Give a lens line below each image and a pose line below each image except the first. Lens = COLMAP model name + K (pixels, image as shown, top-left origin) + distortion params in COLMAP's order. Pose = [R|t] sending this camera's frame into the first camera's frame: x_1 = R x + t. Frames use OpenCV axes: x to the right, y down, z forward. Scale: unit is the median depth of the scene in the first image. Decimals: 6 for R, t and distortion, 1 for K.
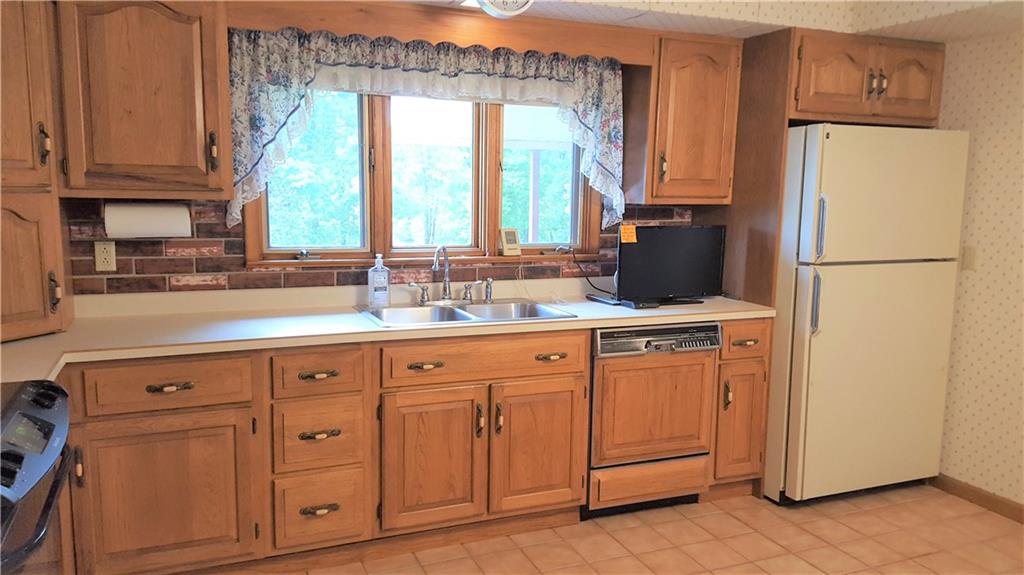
lens RADIAL K [[743.5, 0, 512.0], [0, 743.5, 287.5], [0, 0, 1]] dist [0.100829, -0.256367]
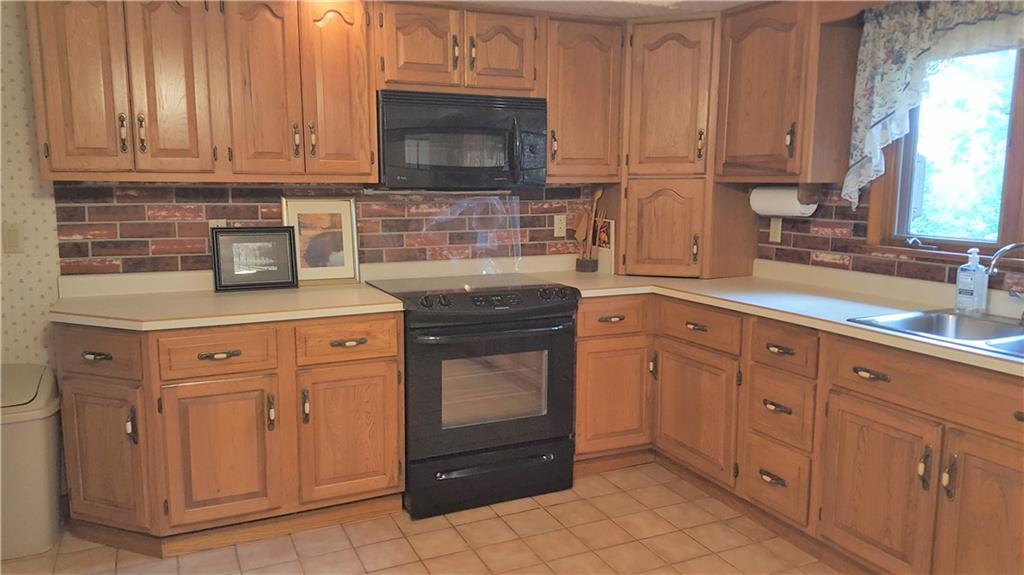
lens RADIAL K [[743.5, 0, 512.0], [0, 743.5, 287.5], [0, 0, 1]] dist [0.100829, -0.256367]
pose [[0.005384, 0.122418, -0.992464, 0.681869], [-0.124315, 0.984861, 0.120806, -0.042605], [0.992228, 0.122728, 0.020521, 0.534985]]
